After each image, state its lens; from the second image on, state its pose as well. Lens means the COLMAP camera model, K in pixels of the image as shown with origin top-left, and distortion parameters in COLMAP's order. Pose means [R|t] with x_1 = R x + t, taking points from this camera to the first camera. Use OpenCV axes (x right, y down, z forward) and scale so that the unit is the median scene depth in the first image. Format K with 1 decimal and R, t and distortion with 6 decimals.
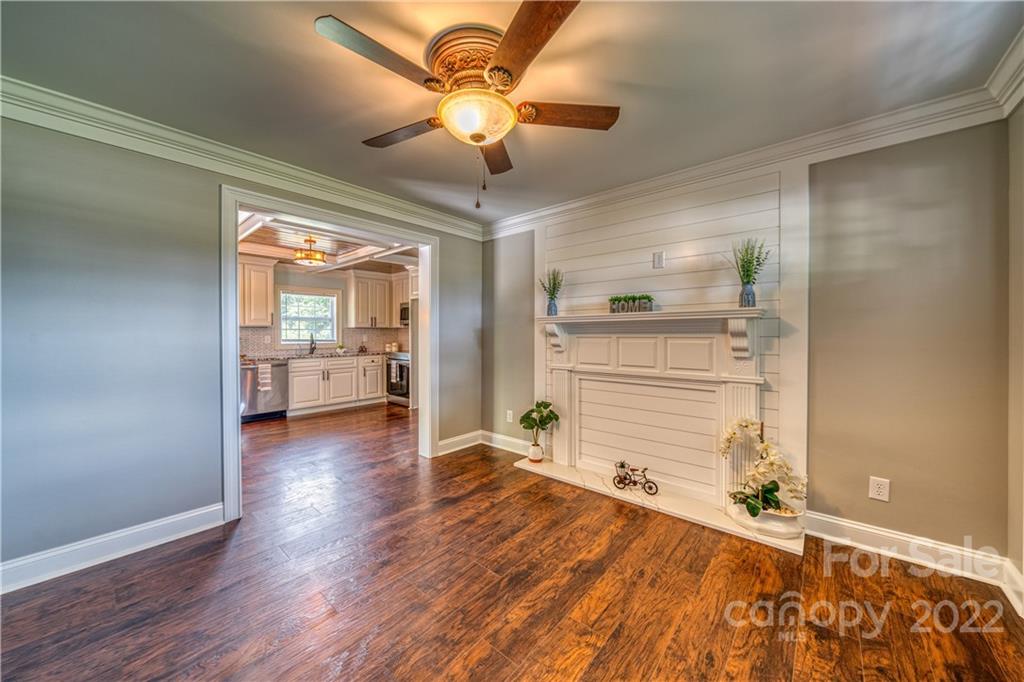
lens RADIAL K [[364.2, 0, 511.2], [0, 364.2, 334.1], [0, 0, 1]] dist [-0.000498, -0.000065]
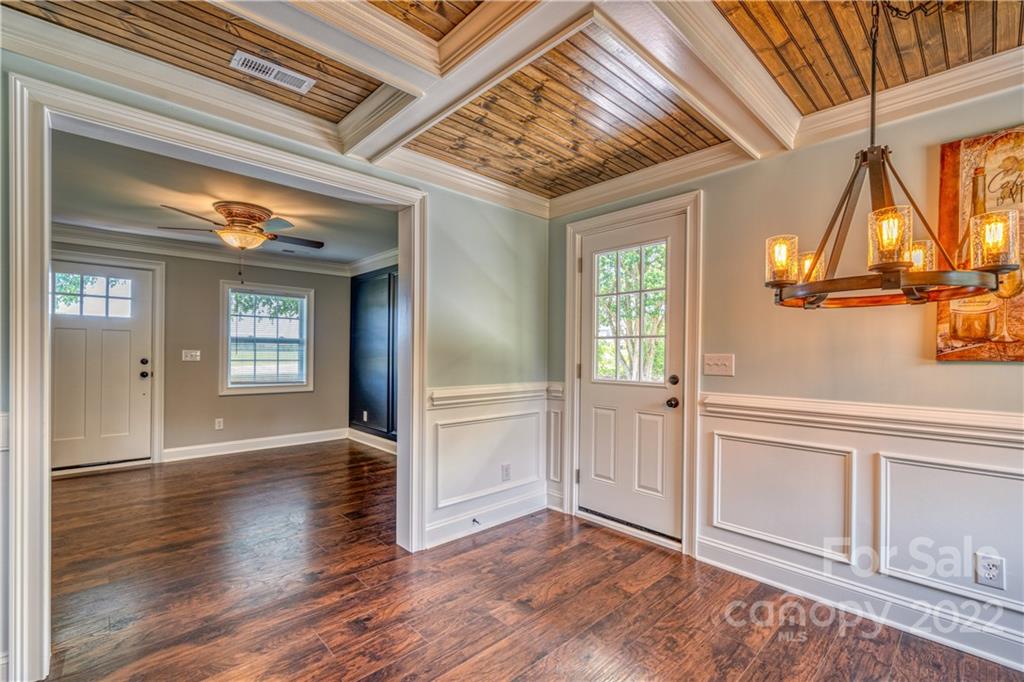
lens RADIAL K [[450.6, 0, 514.3], [0, 450.6, 355.0], [0, 0, 1]] dist [0.002062, 0.000347]
pose [[-0.995185, -0.001204, 0.098003, -0.867663], [-0.000943, 0.999996, 0.002715, 0.012808], [-0.098006, 0.002609, -0.995182, 1.608509]]
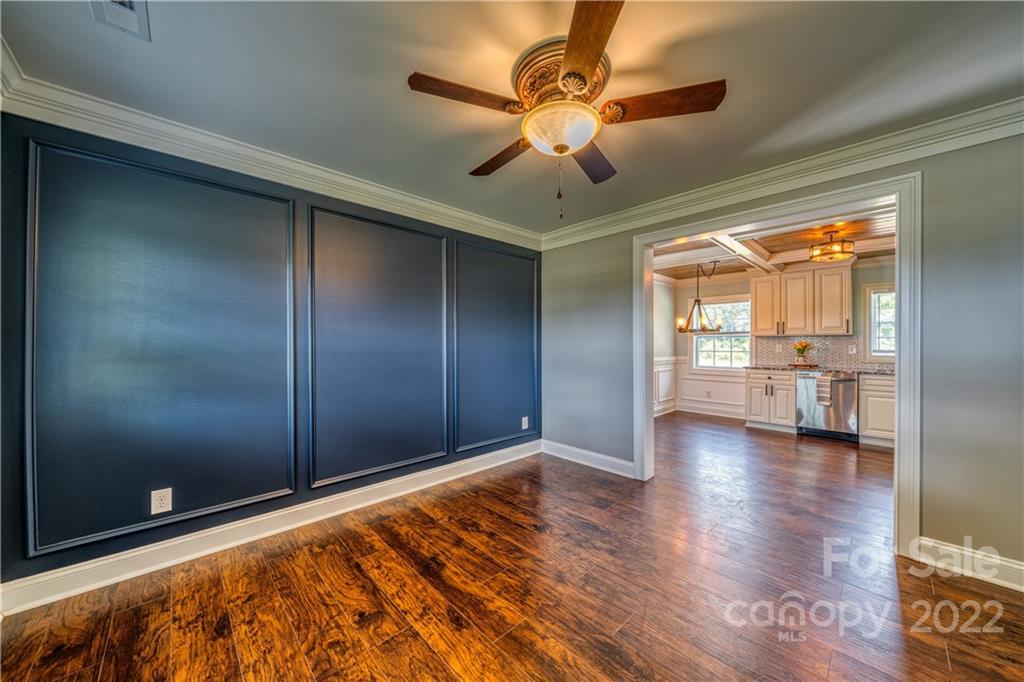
lens RADIAL K [[360.7, 0, 512.0], [0, 360.7, 341.0], [0, 0, 1]] dist [-0.001641, -0.000089]
pose [[-0.092162, -0.004201, -0.995735, 0.462206], [-0.003671, 0.999986, -0.003880, 0.000265], [0.995737, 0.003298, -0.092176, 0.482157]]
